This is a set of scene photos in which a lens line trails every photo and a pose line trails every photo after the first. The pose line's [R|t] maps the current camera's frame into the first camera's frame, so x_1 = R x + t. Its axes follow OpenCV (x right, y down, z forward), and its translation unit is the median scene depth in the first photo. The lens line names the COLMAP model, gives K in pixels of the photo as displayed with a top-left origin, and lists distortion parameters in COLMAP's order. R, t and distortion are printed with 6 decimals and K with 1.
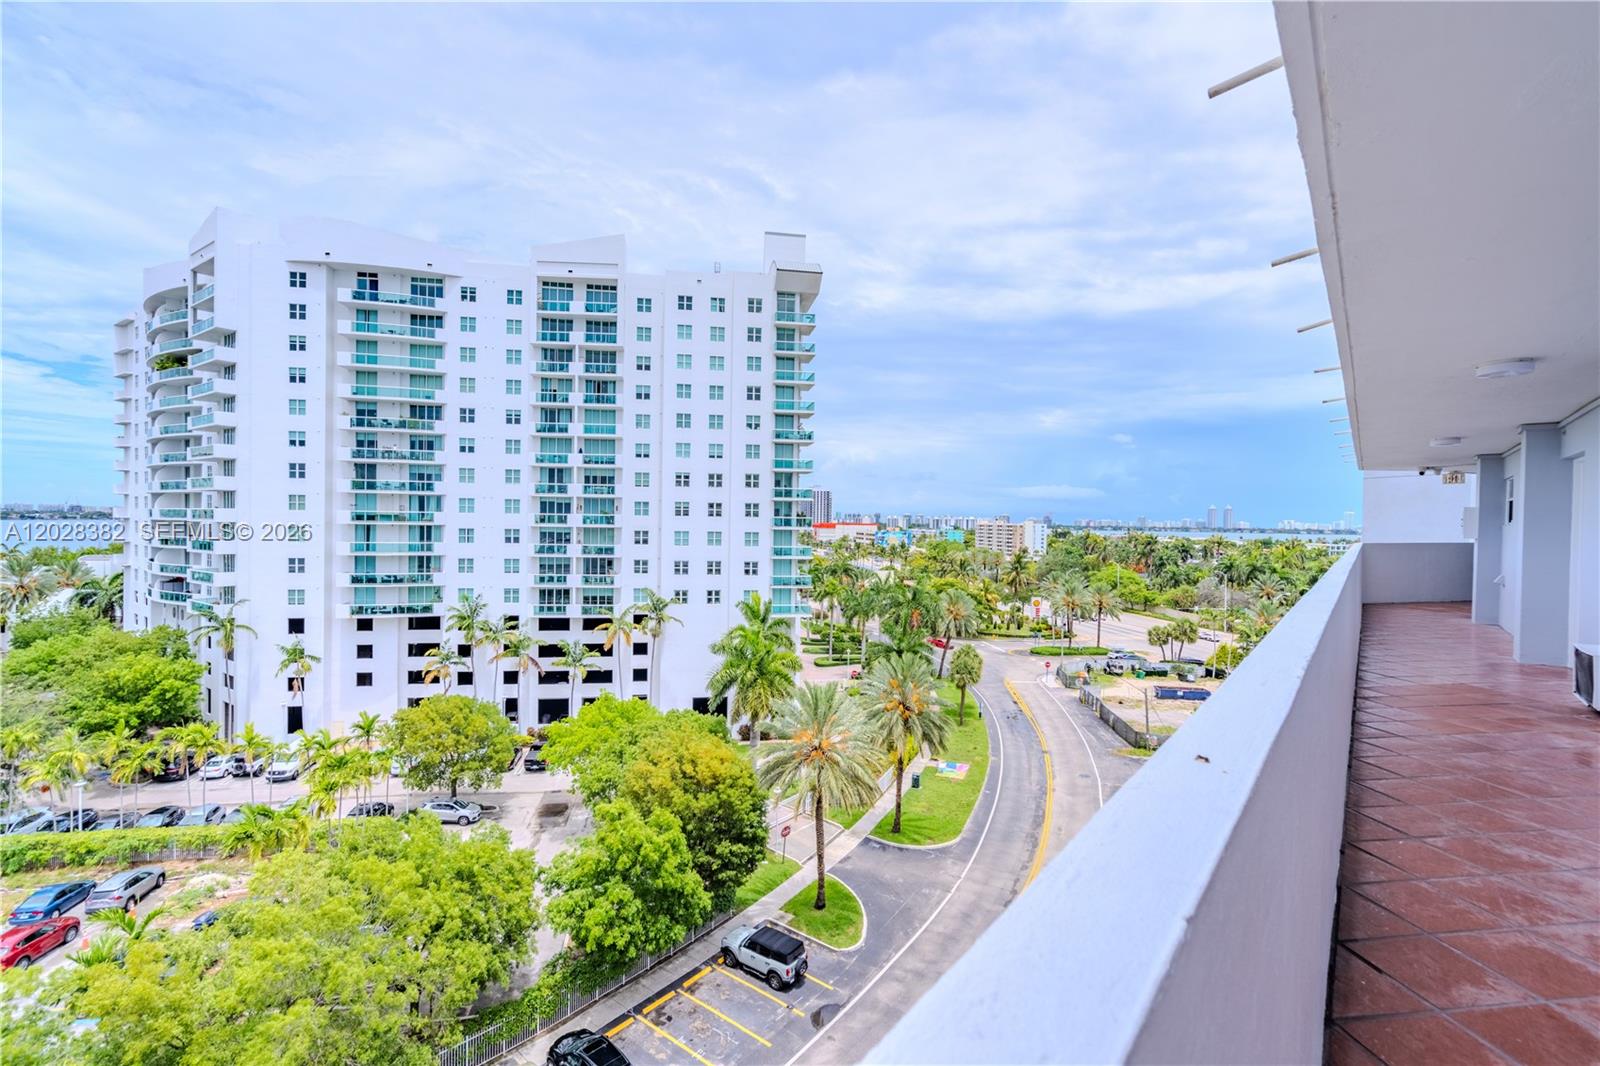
lens RADIAL K [[735.7, 0, 808.3], [0, 735.7, 526.1], [0, 0, 1]] dist [-0.001336, -0.000556]
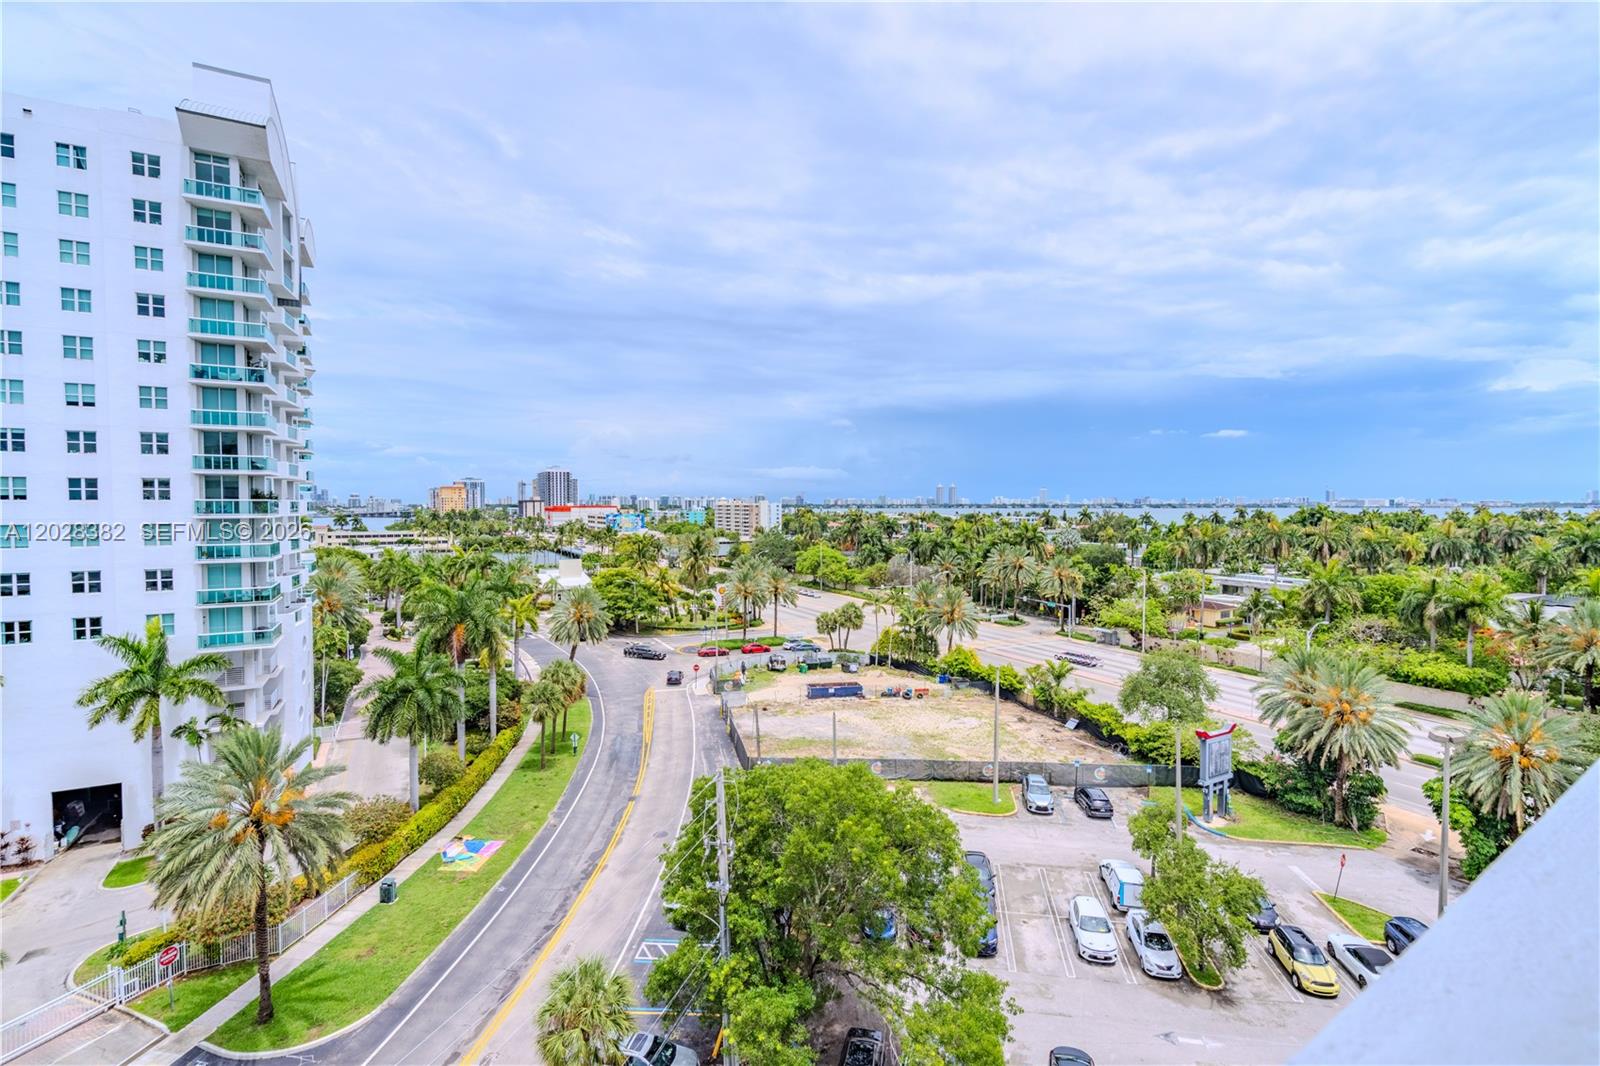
lens RADIAL K [[746.1, 0, 800.0], [0, 746.1, 513.6], [0, 0, 1]] dist [-0.020215, 0.016649]
pose [[0.946881, -0.019924, 0.320967, 0.154646], [0.017403, 0.999791, 0.010722, 0.001517], [-0.321114, -0.004566, 0.947030, 0.131862]]
